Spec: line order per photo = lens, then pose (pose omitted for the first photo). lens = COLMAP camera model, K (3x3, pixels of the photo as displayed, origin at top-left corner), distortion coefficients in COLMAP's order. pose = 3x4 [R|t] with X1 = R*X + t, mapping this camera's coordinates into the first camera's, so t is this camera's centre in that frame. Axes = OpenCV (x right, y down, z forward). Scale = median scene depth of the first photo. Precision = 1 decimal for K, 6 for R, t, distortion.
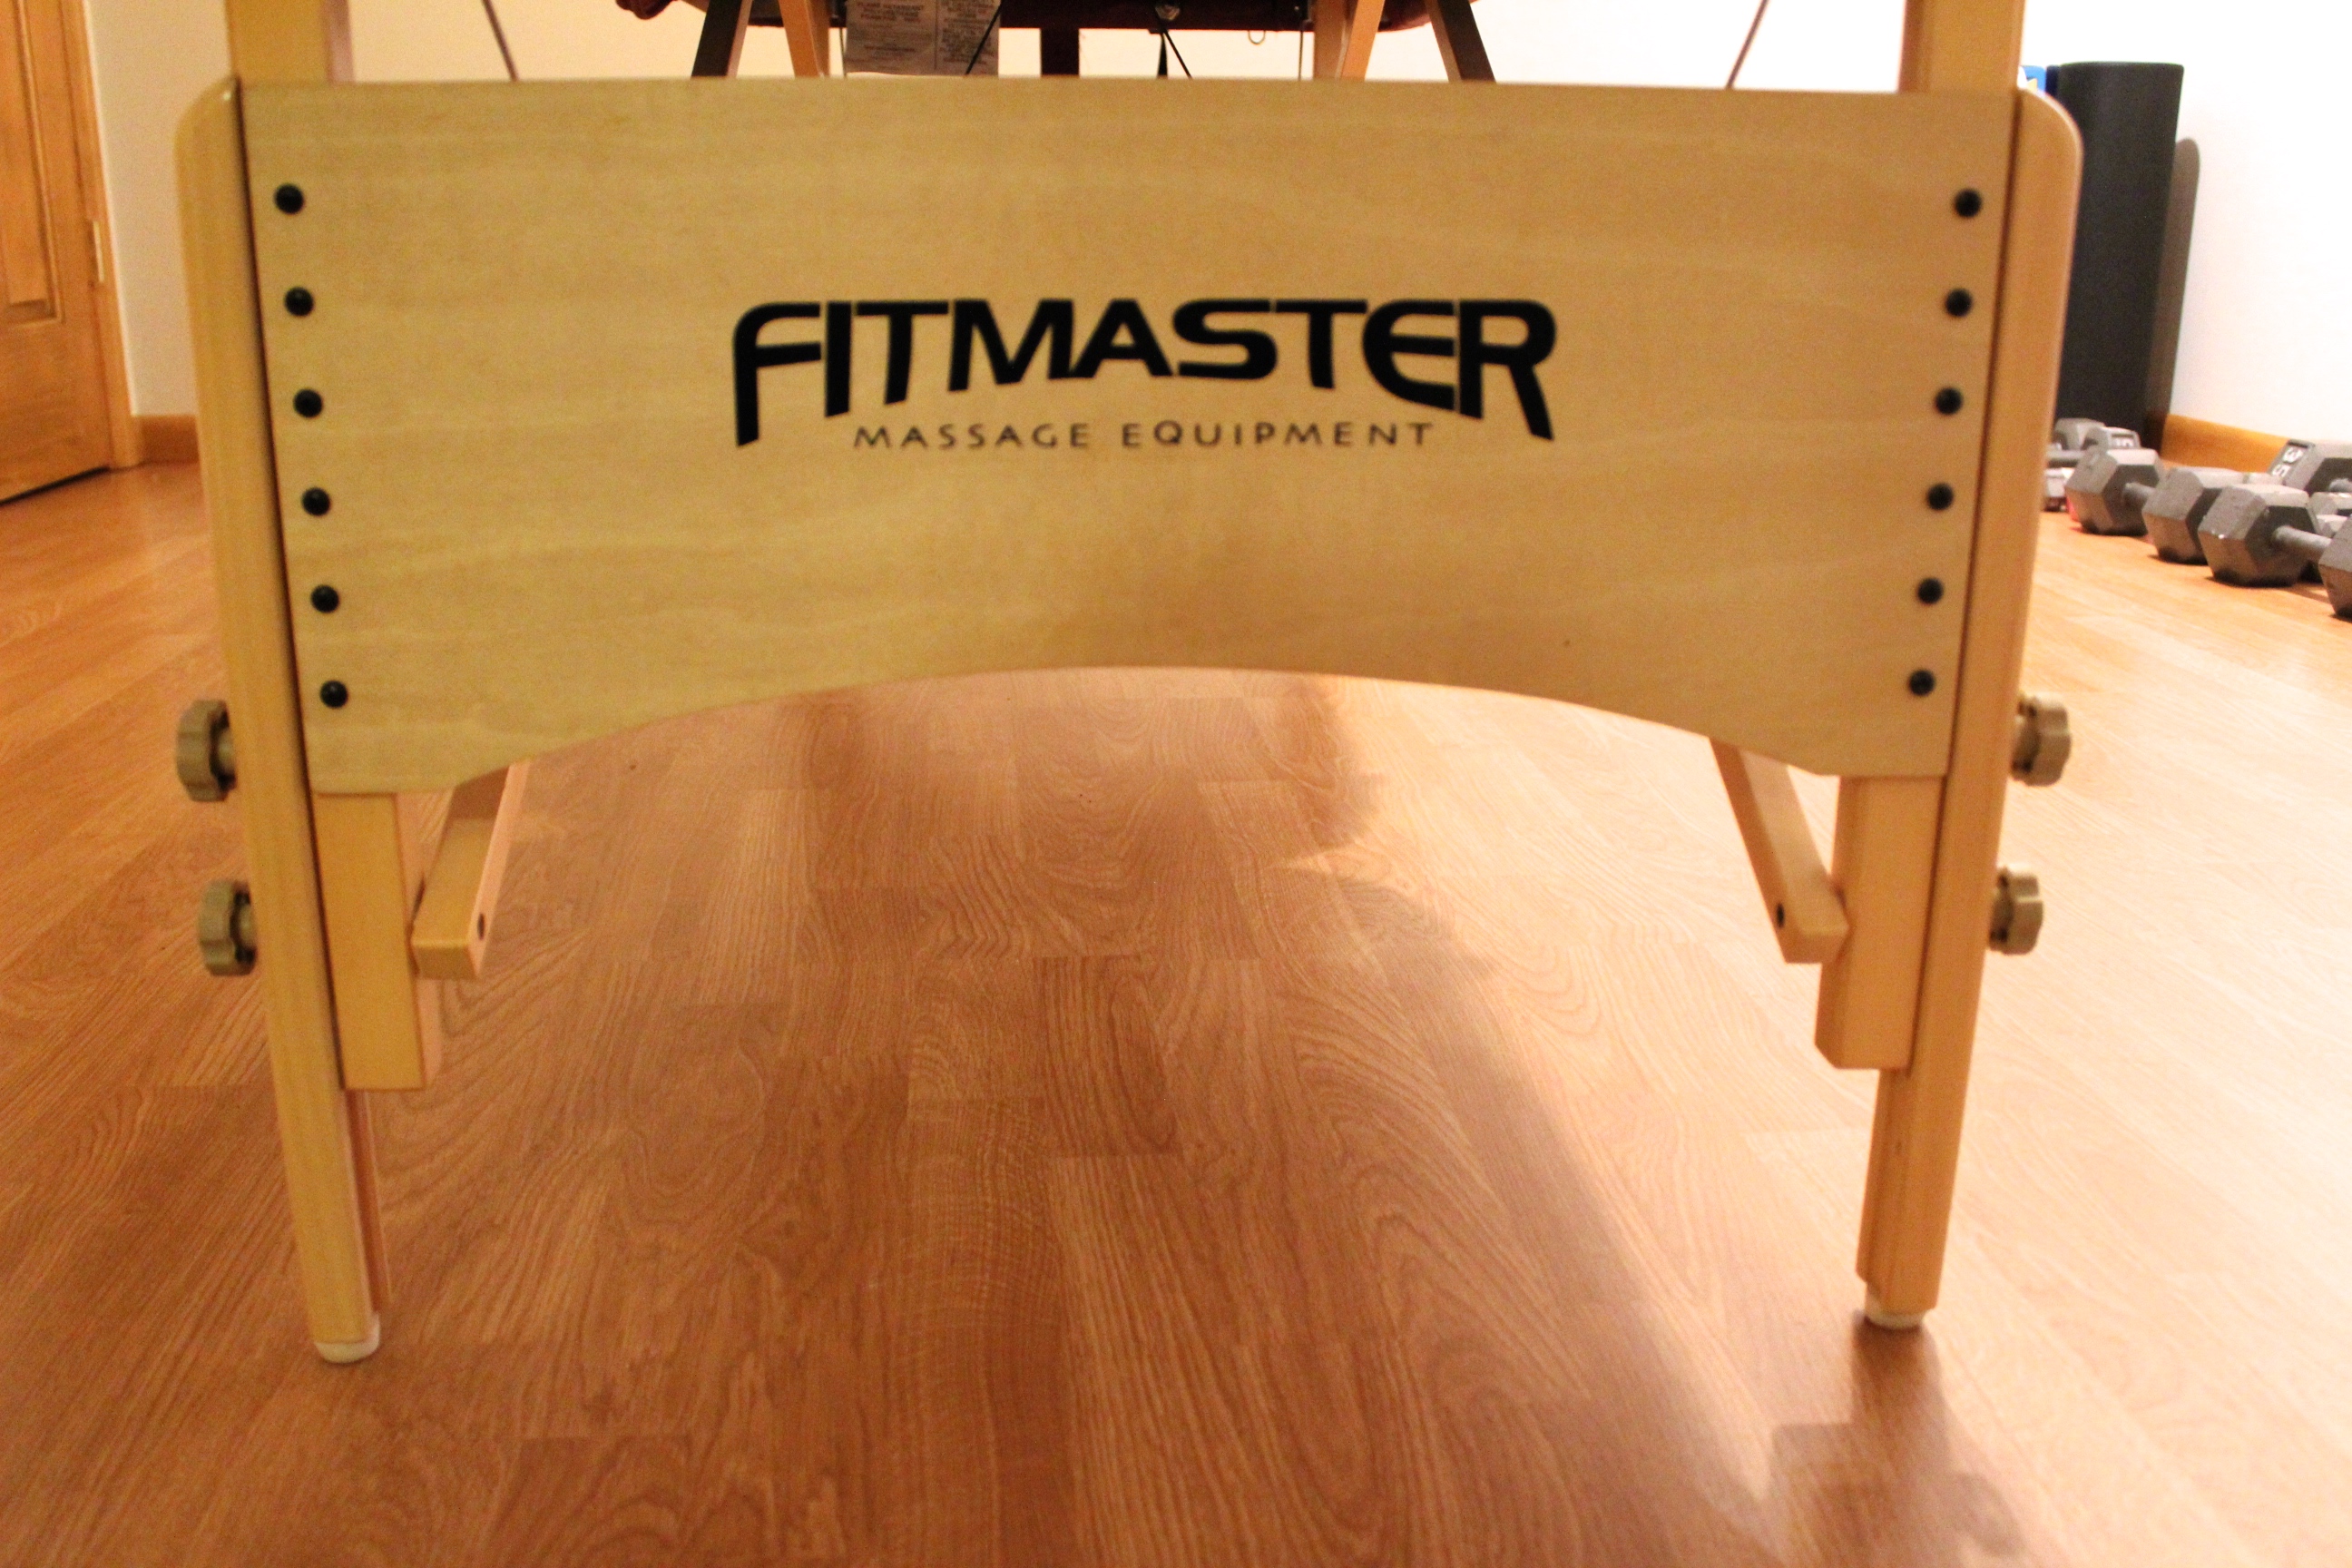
lens RADIAL K [[2223.7, 0, 1196.0], [0, 2223.7, 836.9], [0, 0, 1]] dist [-0.099269, 0.000000]
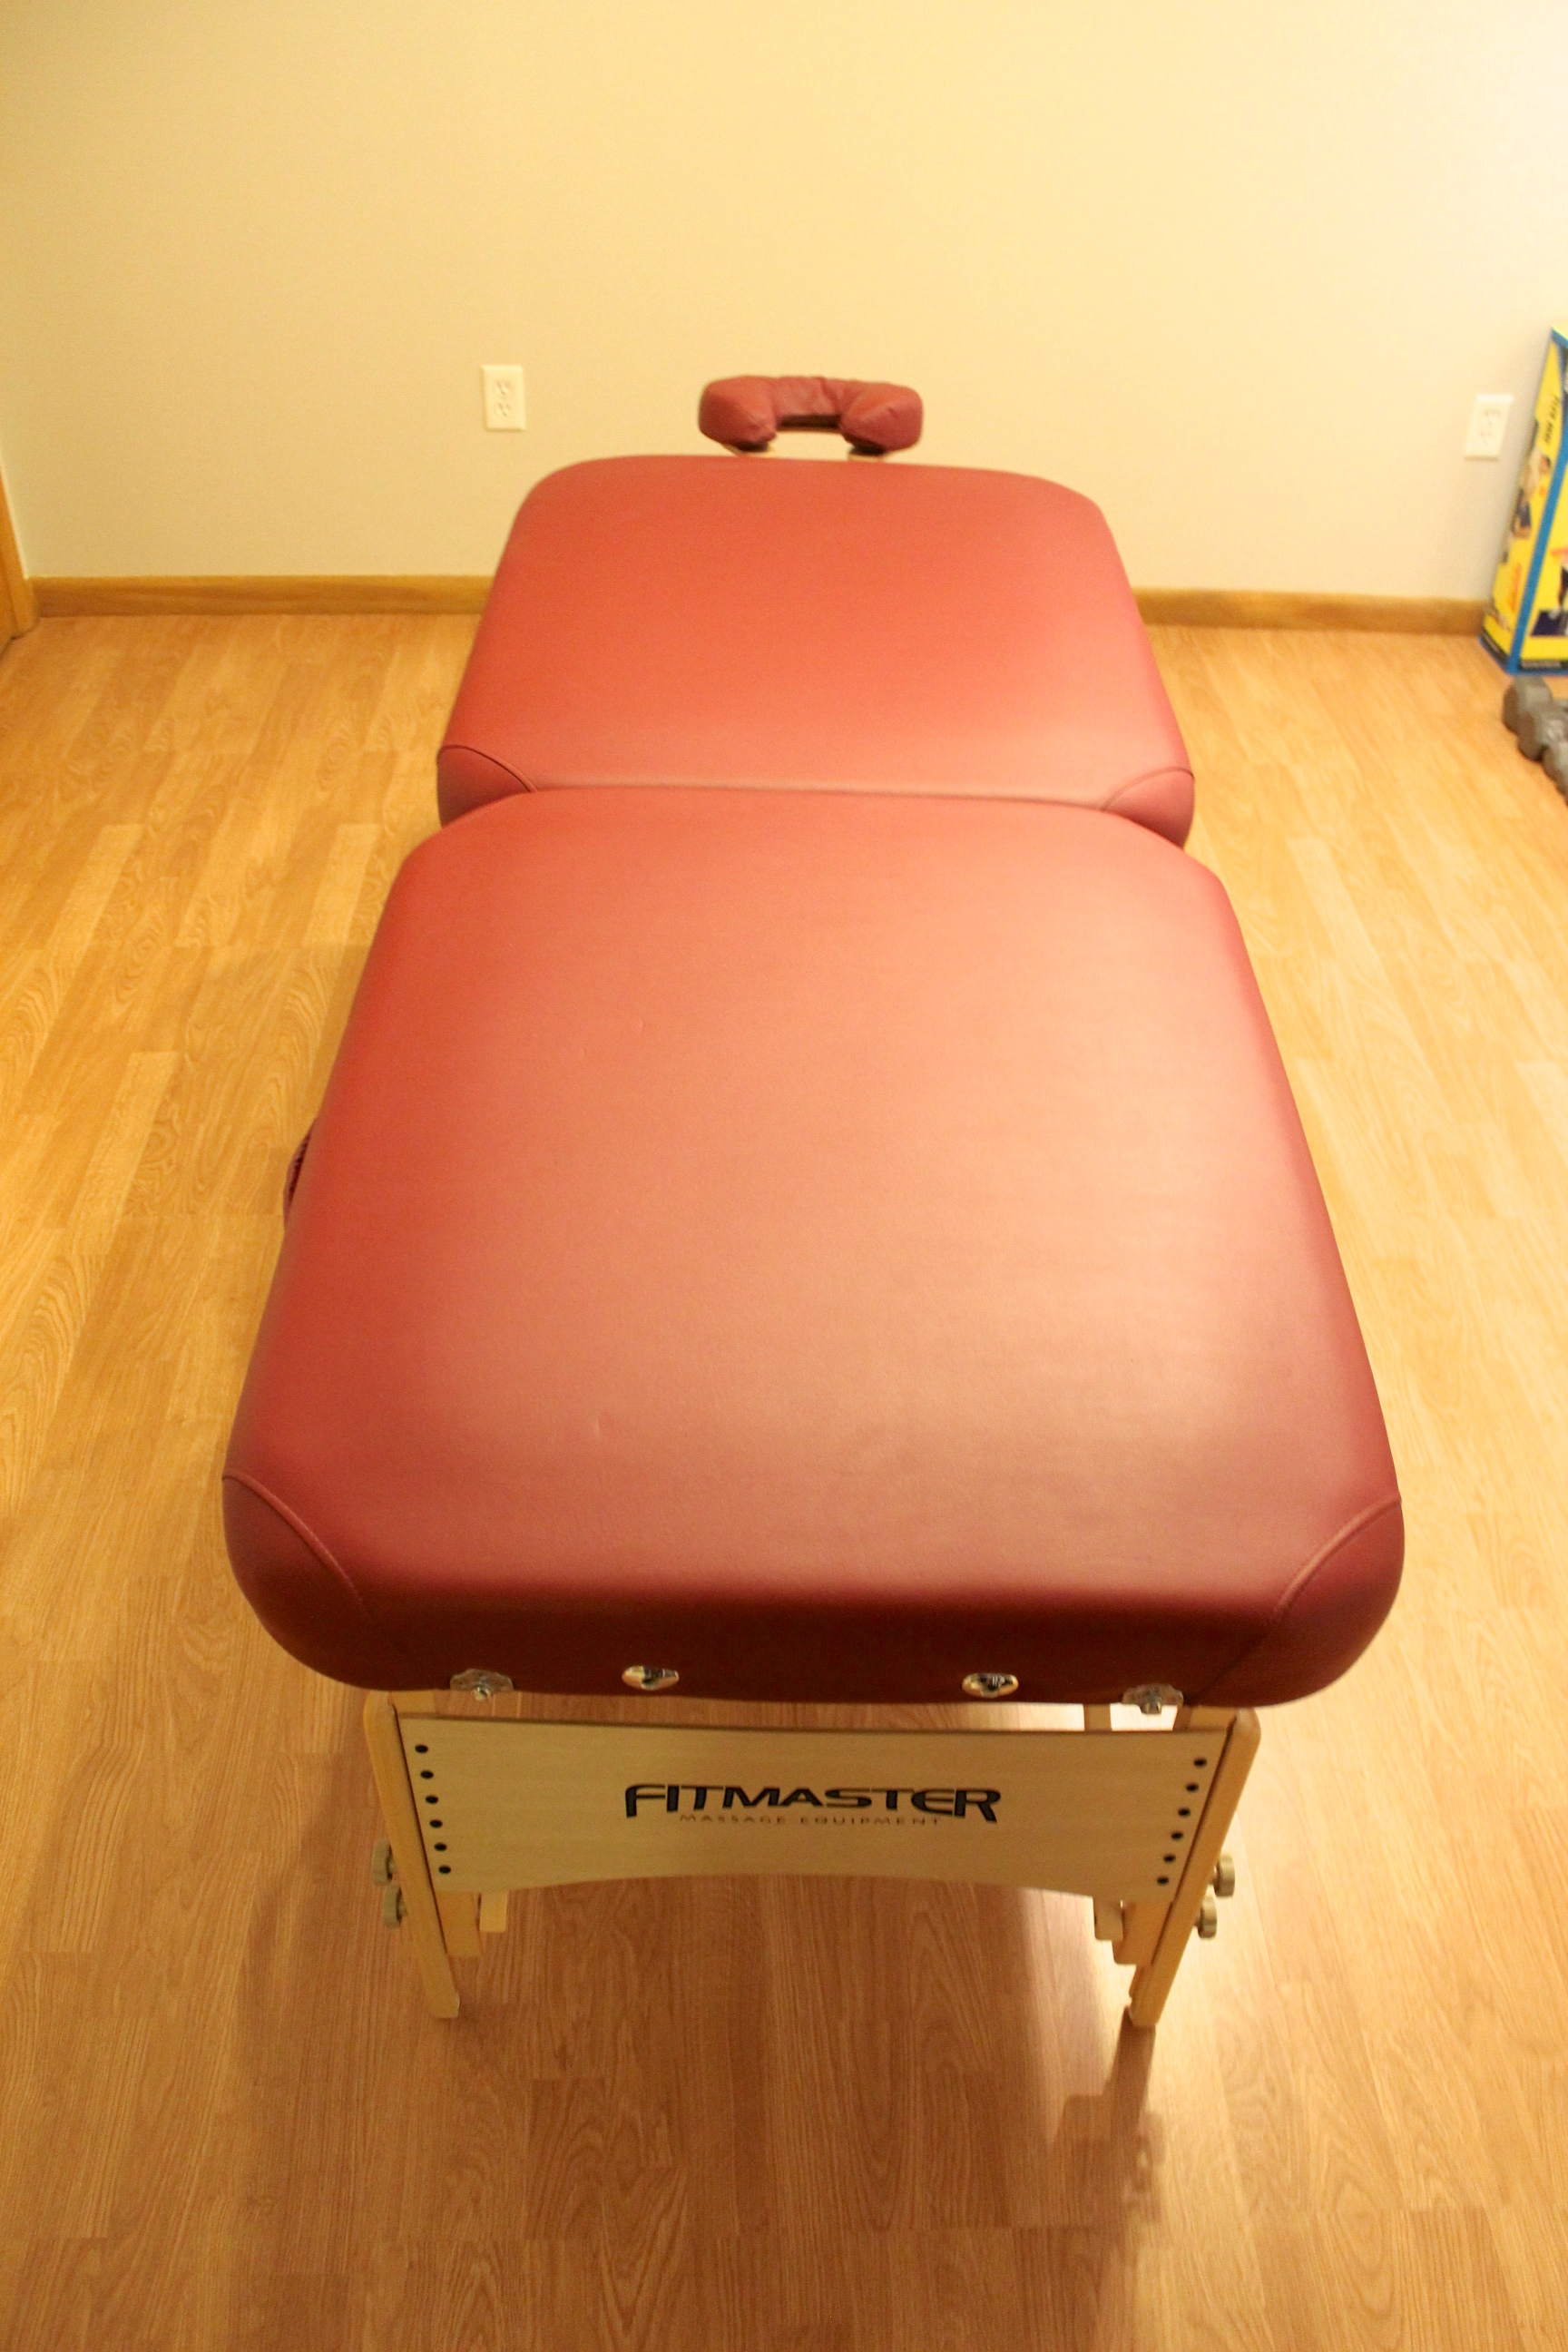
lens RADIAL K [[2032.1, 0, 828.7], [0, 2032.1, 1203.7], [0, 0, 1]] dist [-0.131449, 0.053978]
pose [[0.998114, 0.057569, -0.021316, 0.002316], [-0.043450, 0.907790, 0.417168, -1.564670], [0.043367, -0.415455, 0.908579, -0.560336]]
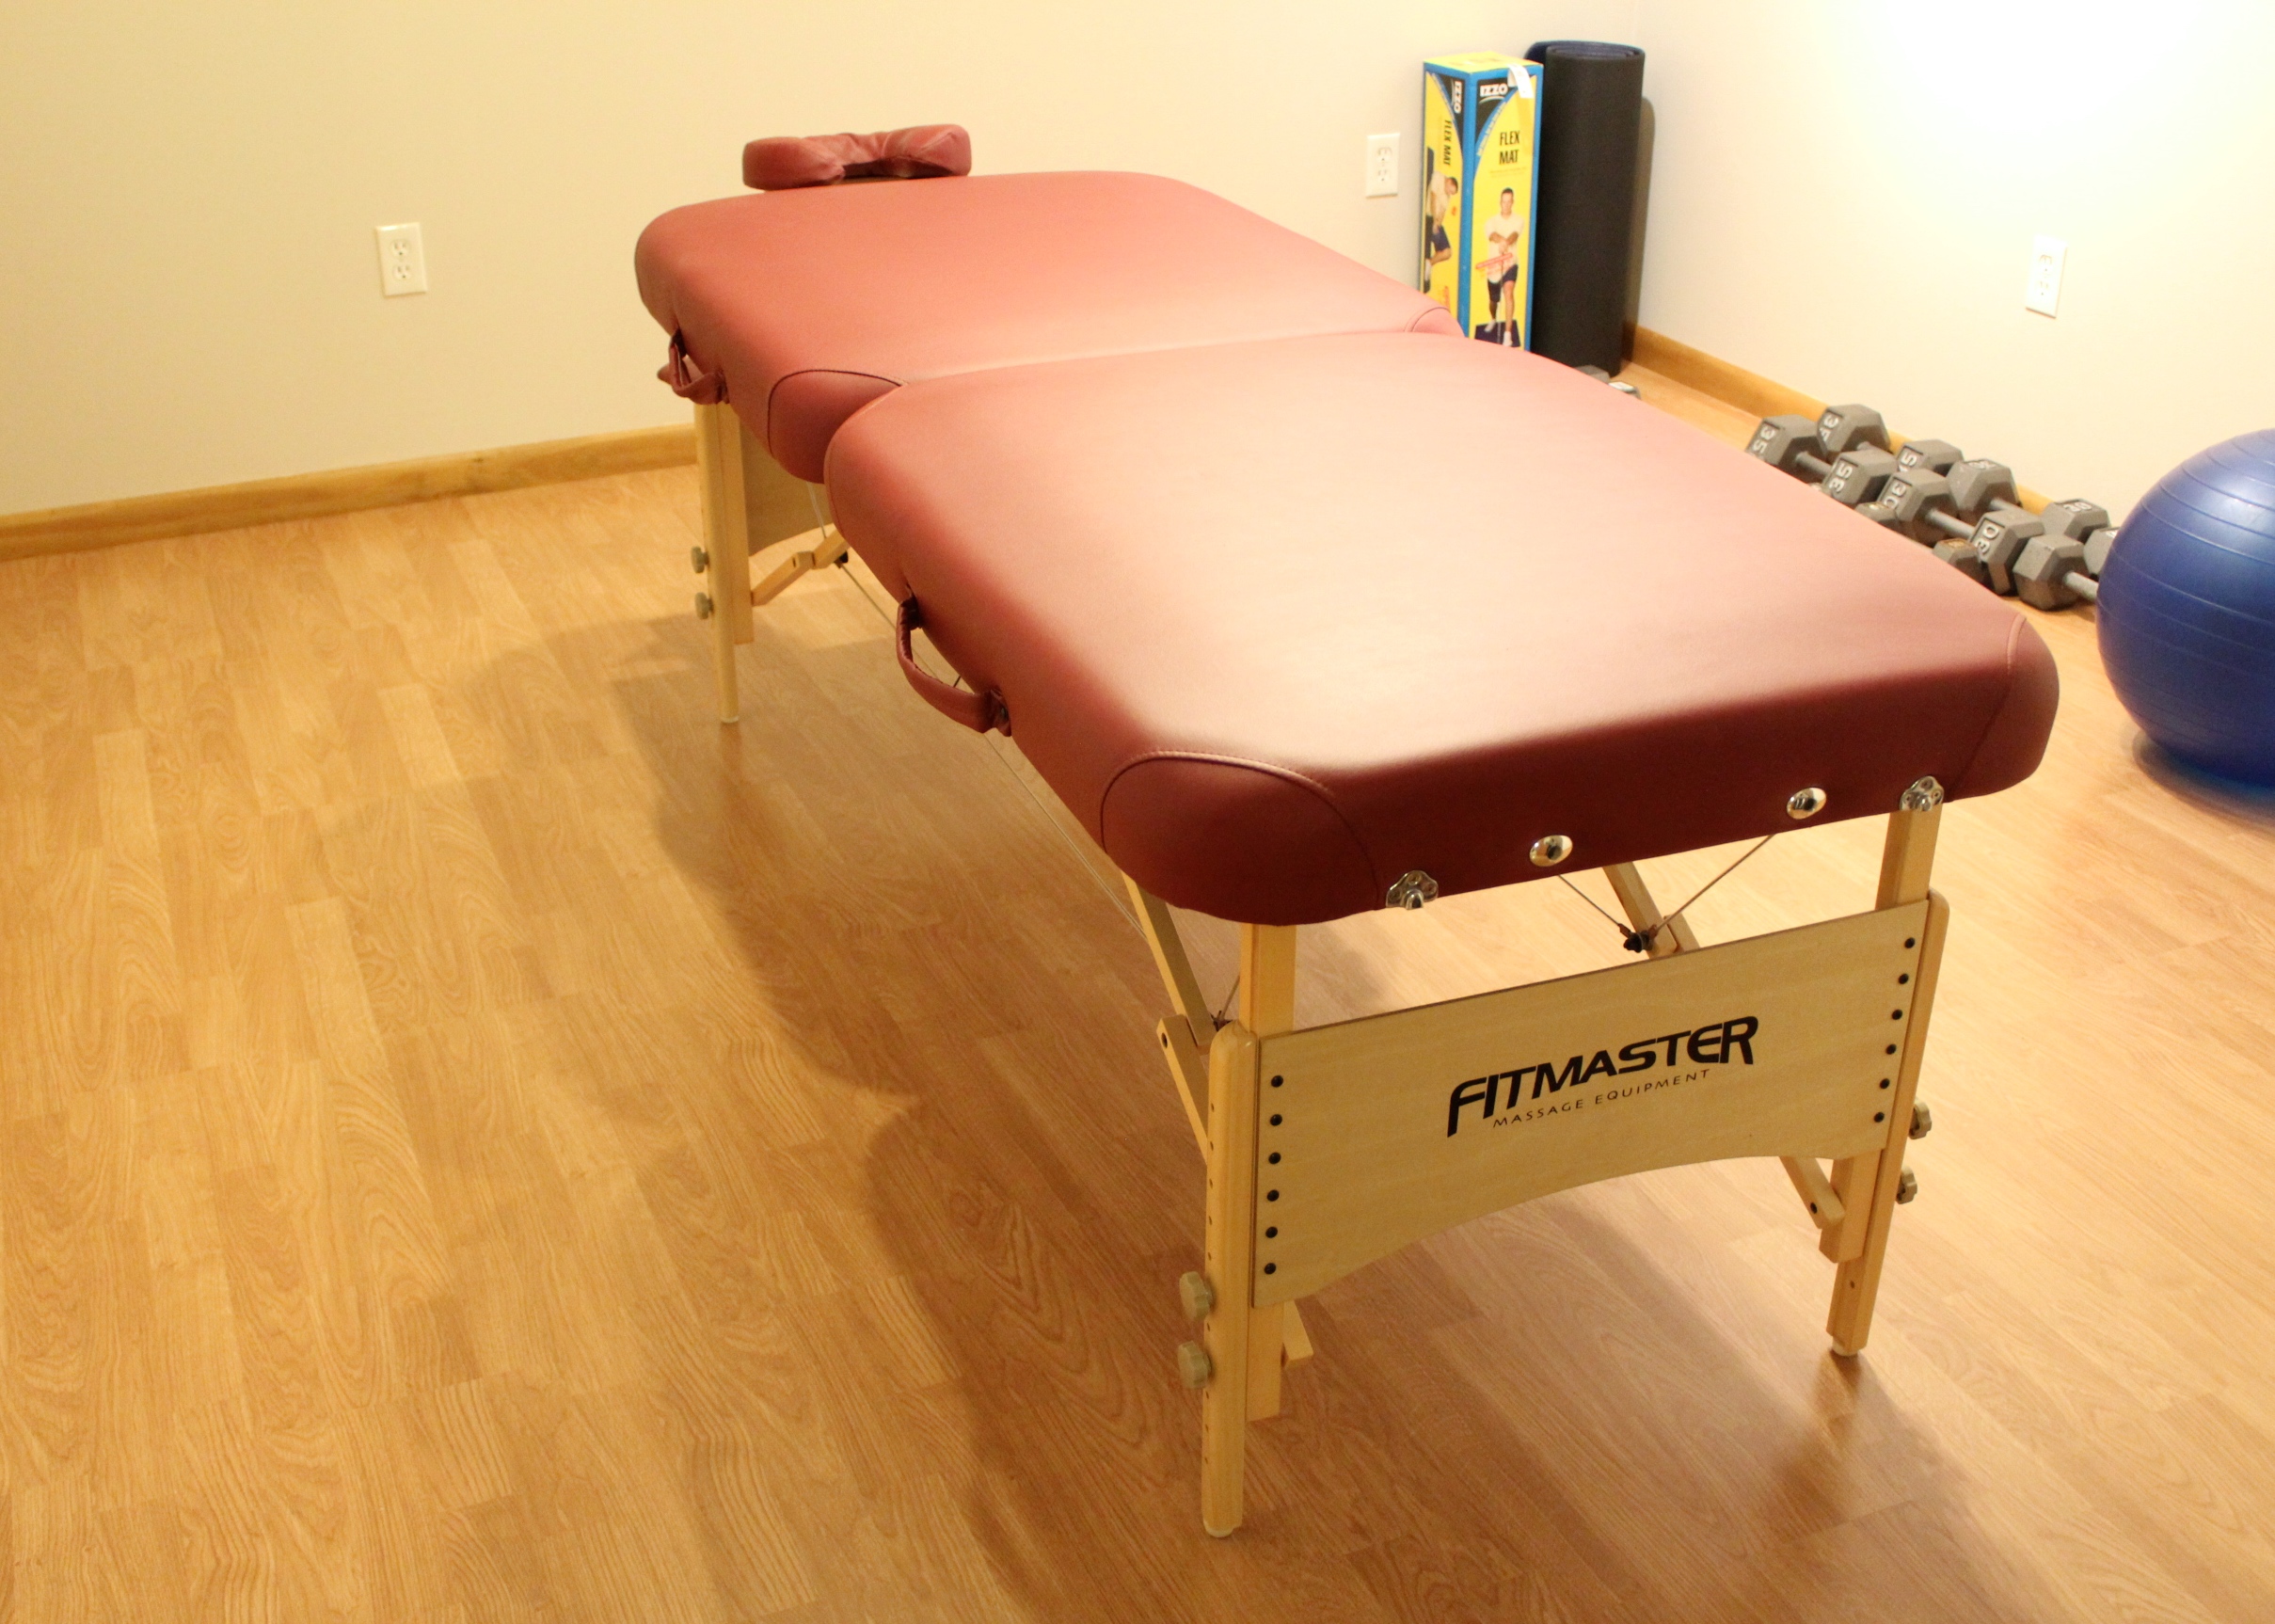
lens RADIAL K [[2563.7, 0, 1139.6], [0, 2563.7, 823.2], [0, 0, 1]] dist [-0.110884, 0.000000]
pose [[0.947794, -0.142431, 0.285307, -1.190040], [0.090302, 0.977964, 0.188236, -0.997711], [-0.305831, -0.152645, 0.939770, -1.297060]]
